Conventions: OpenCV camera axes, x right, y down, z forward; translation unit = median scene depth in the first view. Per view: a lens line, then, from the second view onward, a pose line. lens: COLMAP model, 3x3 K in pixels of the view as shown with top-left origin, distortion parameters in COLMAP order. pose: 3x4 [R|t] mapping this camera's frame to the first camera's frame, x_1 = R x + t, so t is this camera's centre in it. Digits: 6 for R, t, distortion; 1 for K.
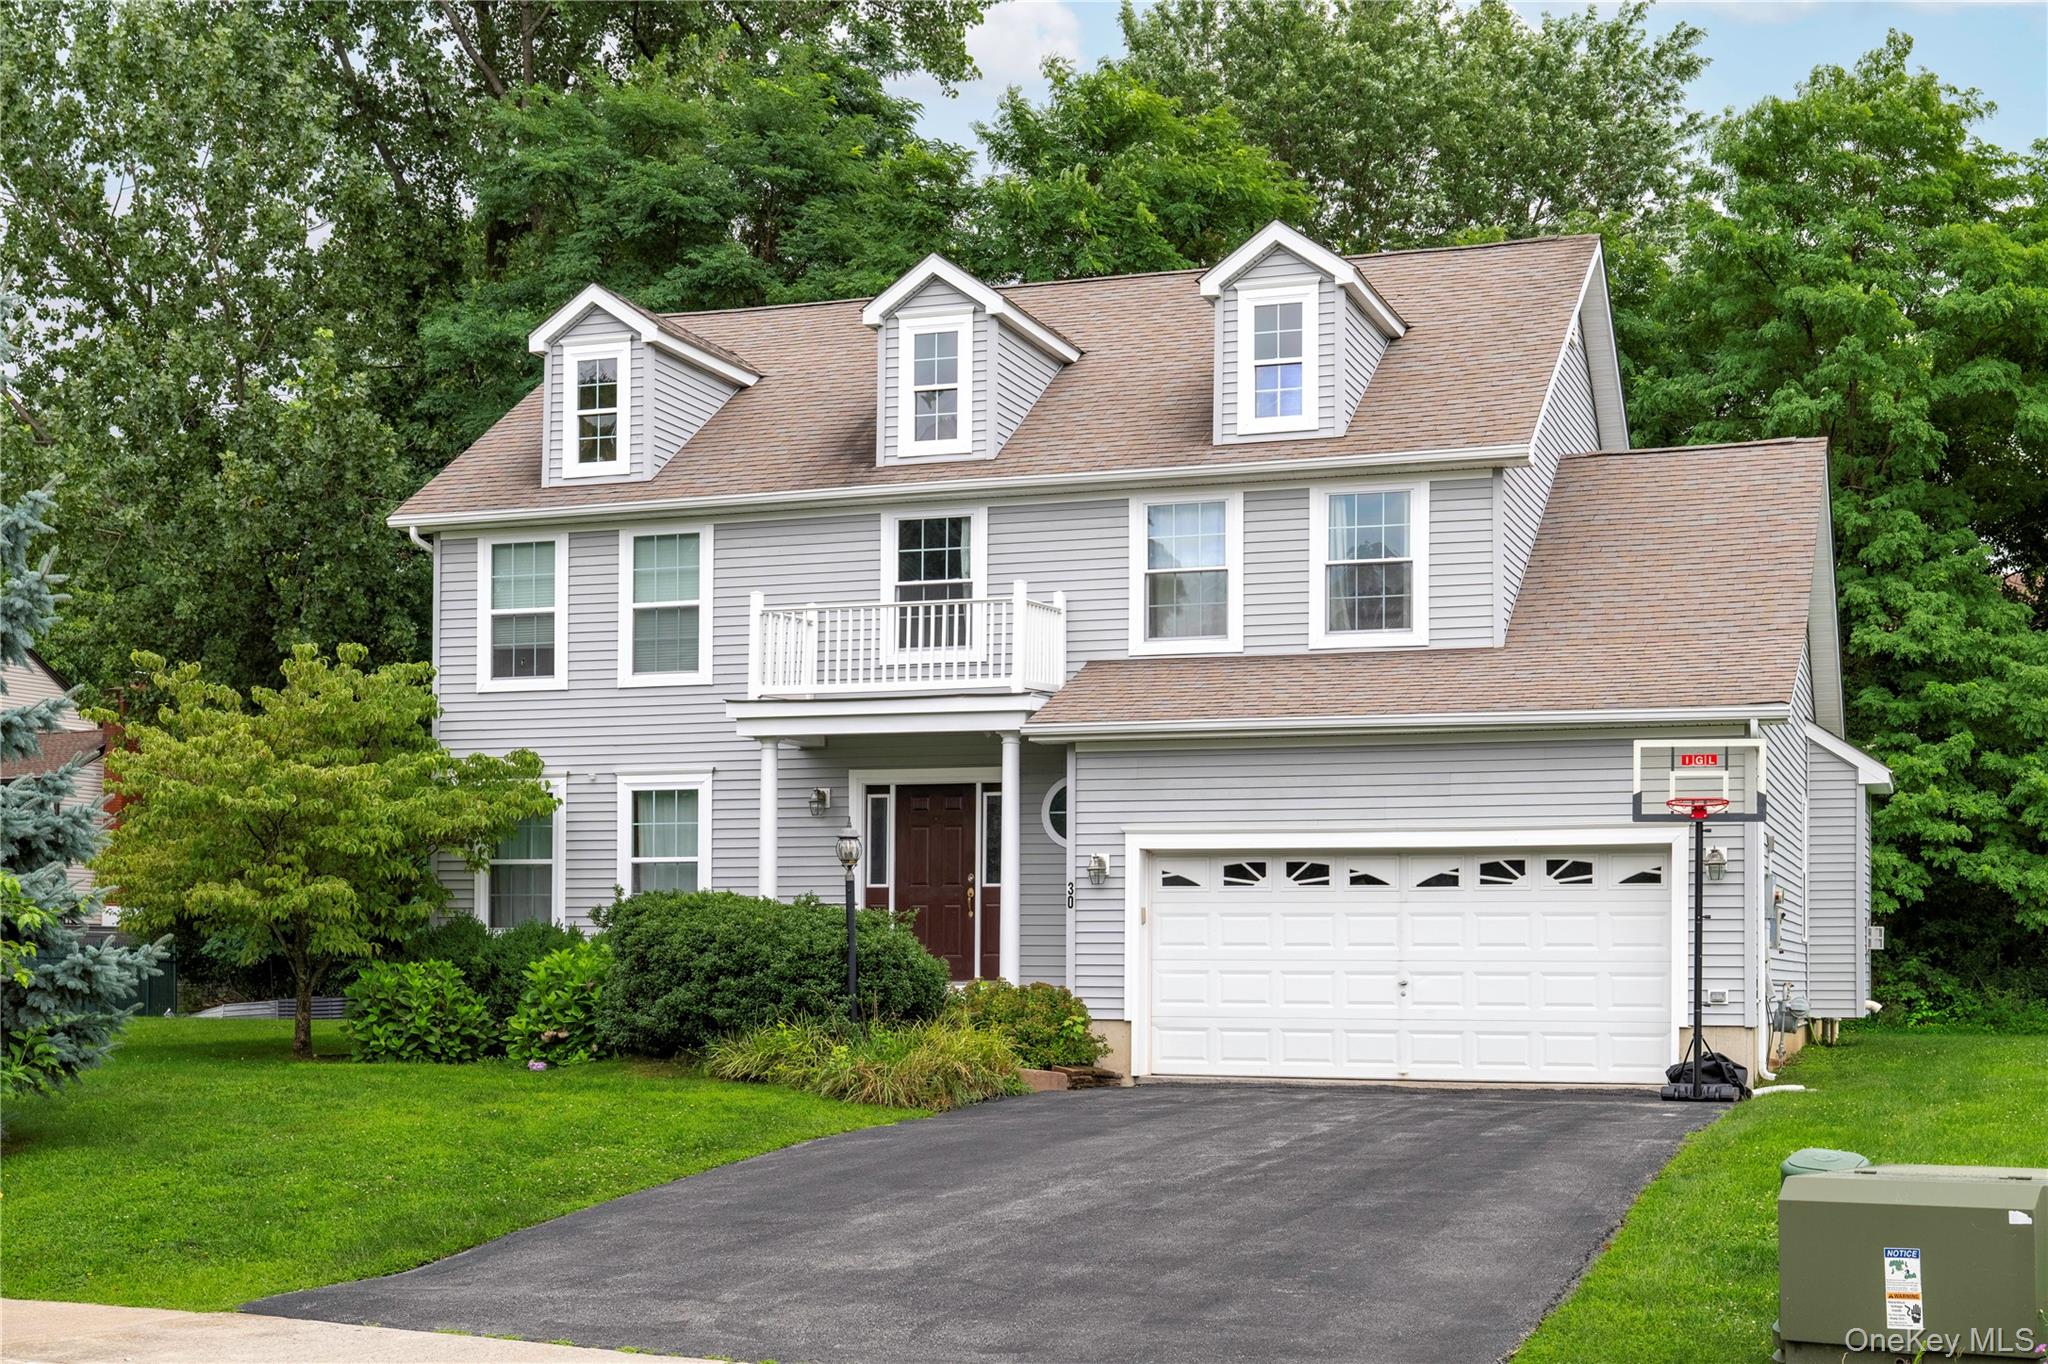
lens RADIAL K [[2971.9, 0, 1026.6], [0, 2971.9, 681.9], [0, 0, 1]] dist [-0.041556, 0.000000]
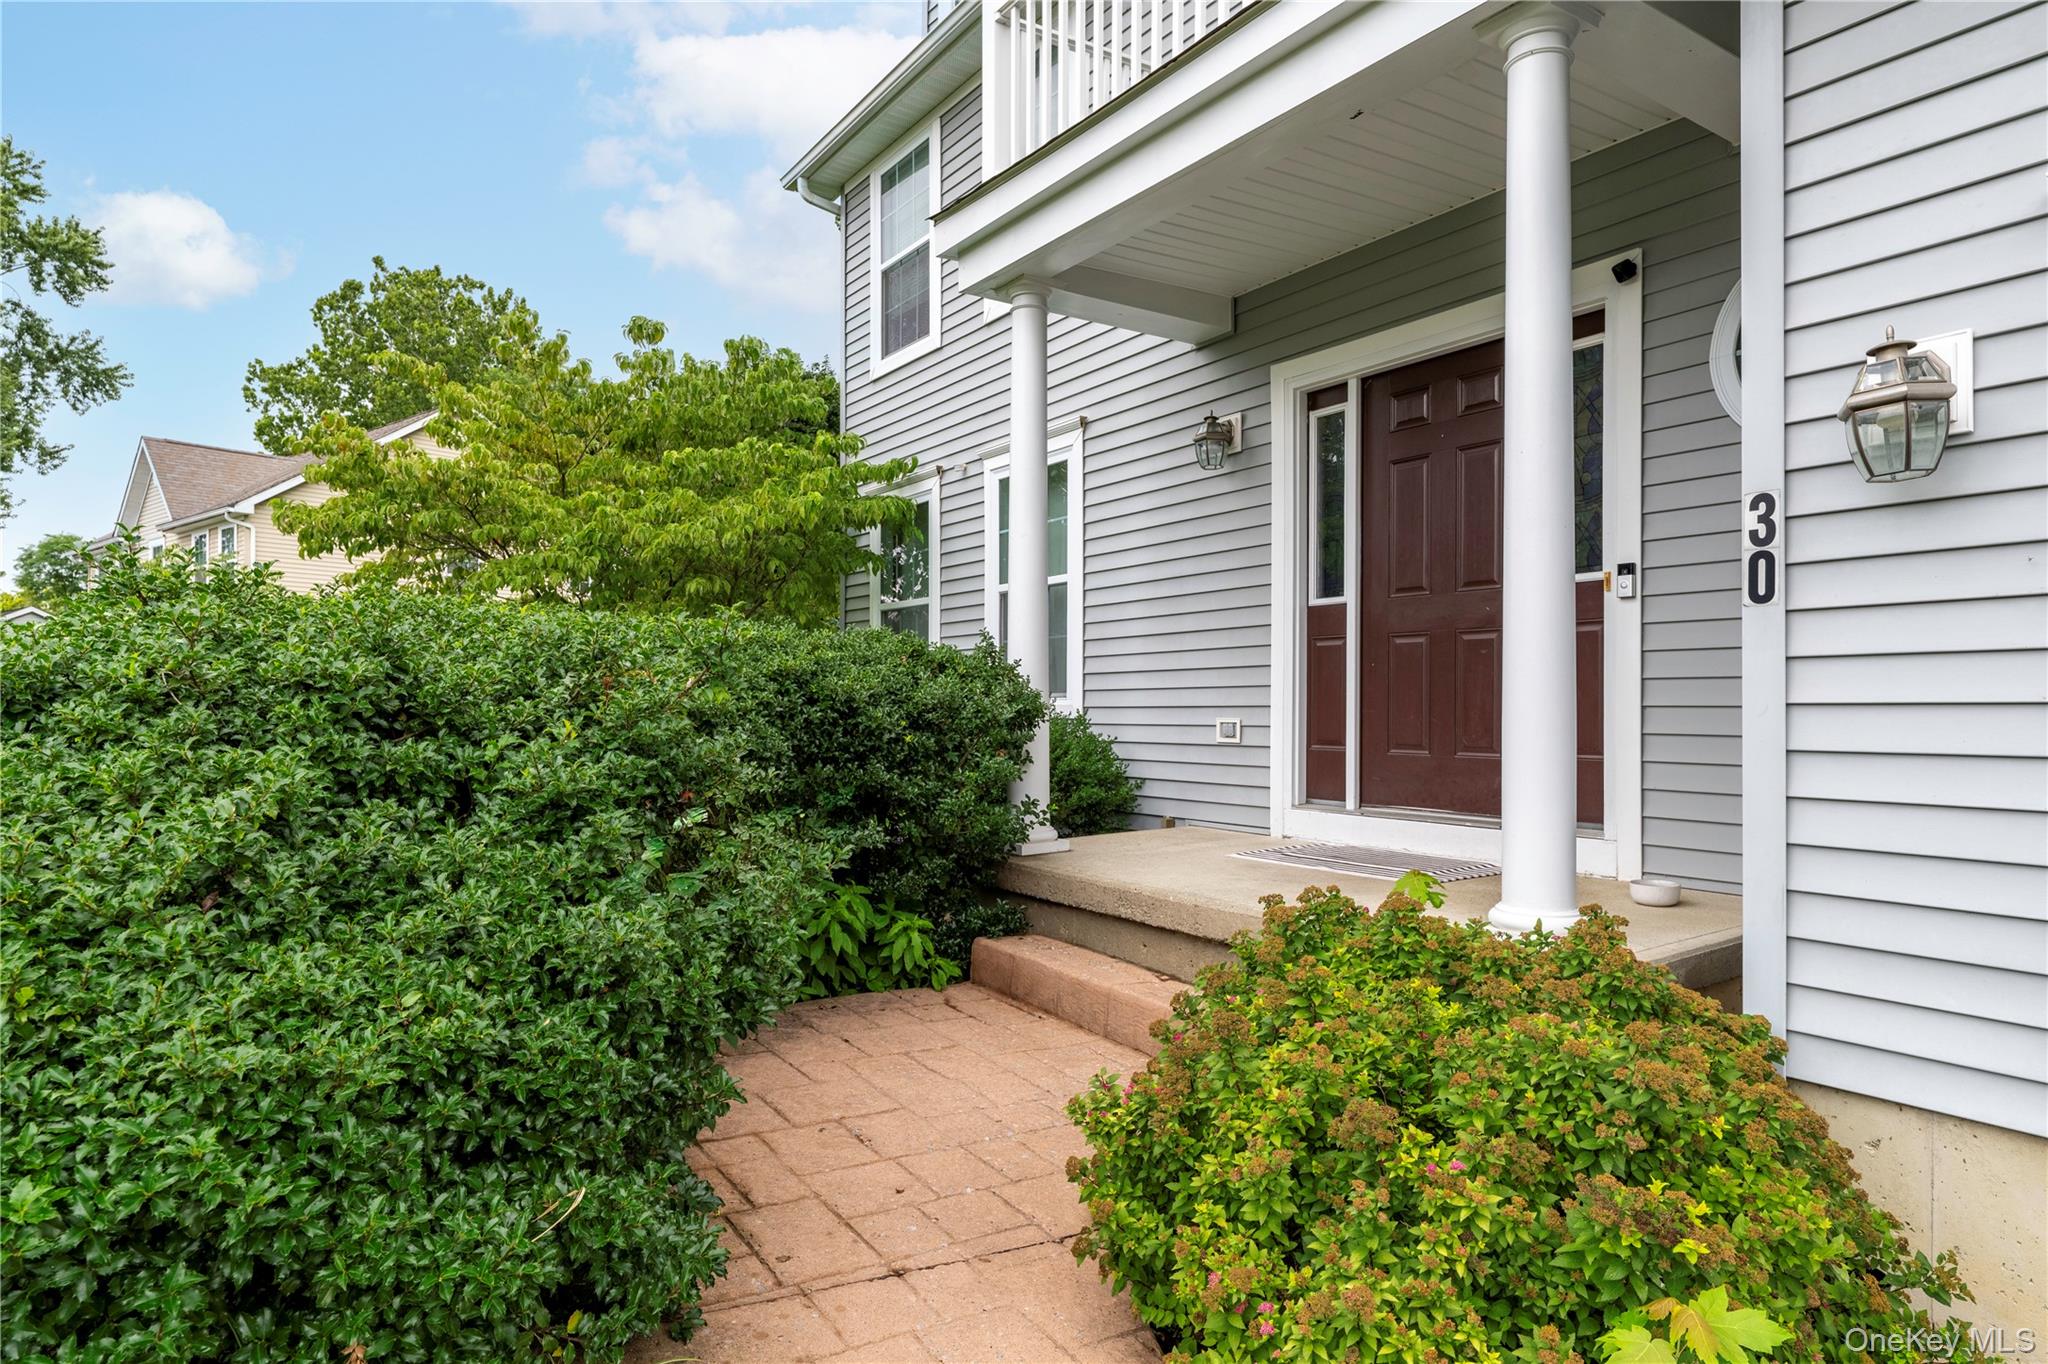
lens RADIAL K [[1103.6, 0, 1083.1], [0, 1103.6, 702.4], [0, 0, 1]] dist [-0.002702, 0.000457]
pose [[0.803749, -0.003683, -0.594957, 0.022575], [0.053316, 0.996404, 0.065857, 0.071724], [0.592575, -0.084653, 0.801055, 0.845973]]
